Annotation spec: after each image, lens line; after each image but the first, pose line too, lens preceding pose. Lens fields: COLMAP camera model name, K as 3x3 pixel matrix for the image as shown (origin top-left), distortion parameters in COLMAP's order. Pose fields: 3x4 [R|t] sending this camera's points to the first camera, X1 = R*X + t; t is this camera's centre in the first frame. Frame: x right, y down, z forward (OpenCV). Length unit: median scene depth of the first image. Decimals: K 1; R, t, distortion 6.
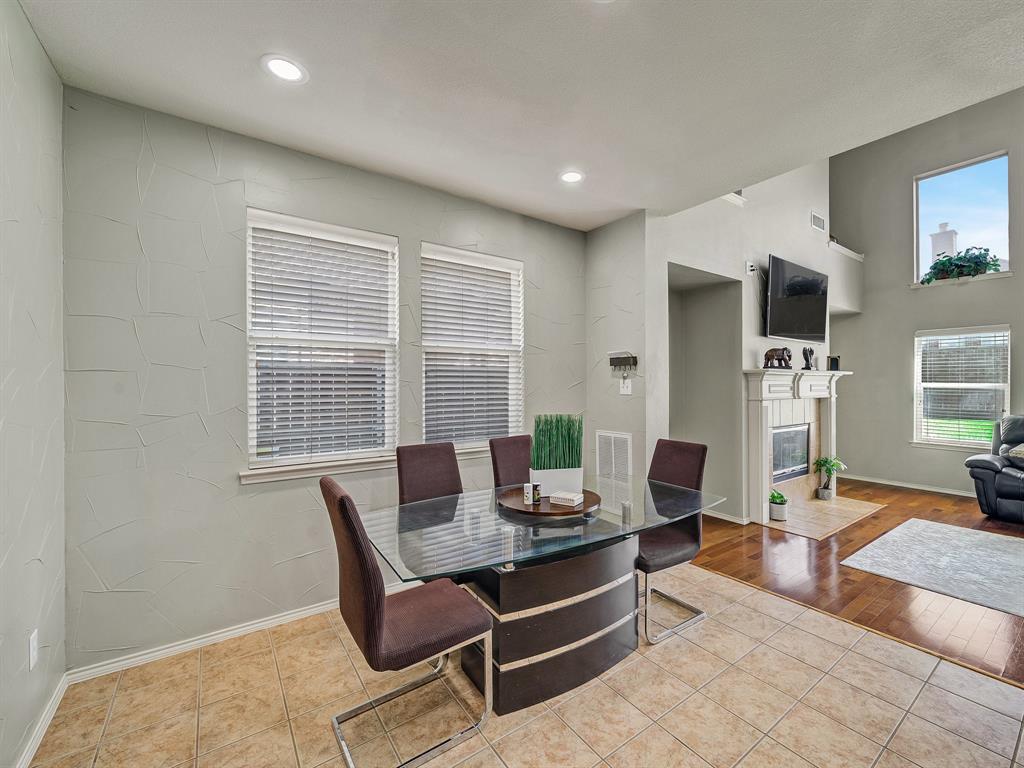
lens RADIAL K [[416.4, 0, 510.1], [0, 416.4, 386.1], [0, 0, 1]] dist [0.003681, -0.001205]
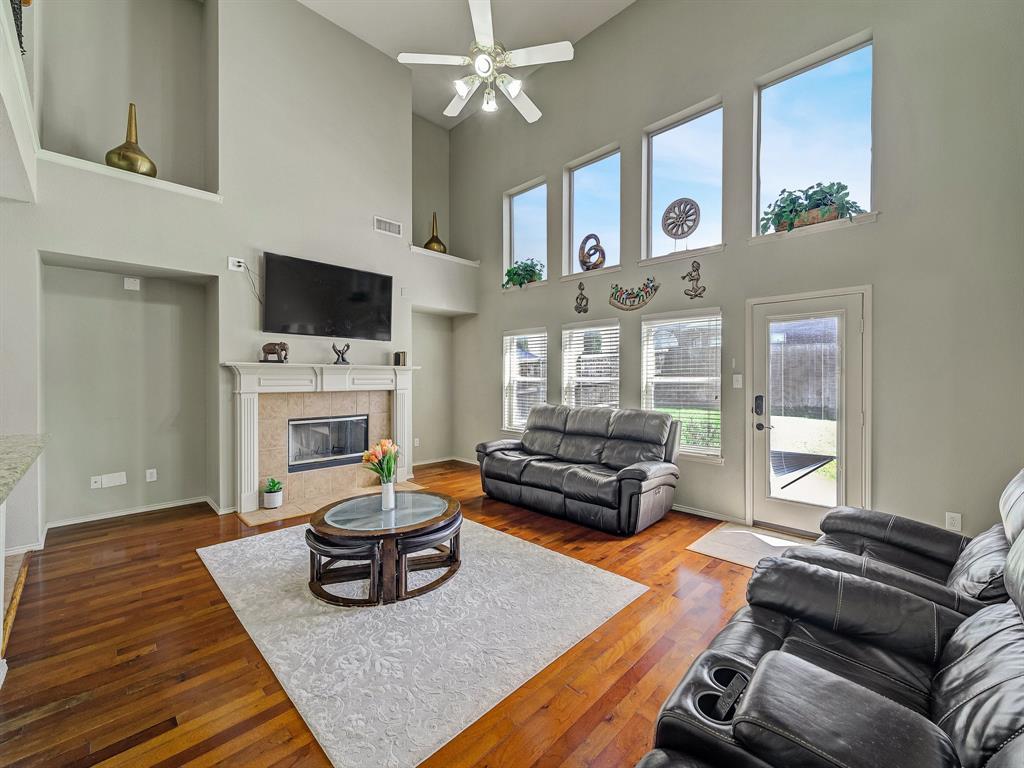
lens RADIAL K [[416.4, 0, 512.9], [0, 416.4, 377.8], [0, 0, 1]] dist [0.003681, -0.001205]
pose [[0.982336, 0.006765, 0.187005, 0.965350], [-0.006966, 0.999976, 0.000418, -0.007812], [-0.186998, -0.001714, 0.982359, -0.127888]]
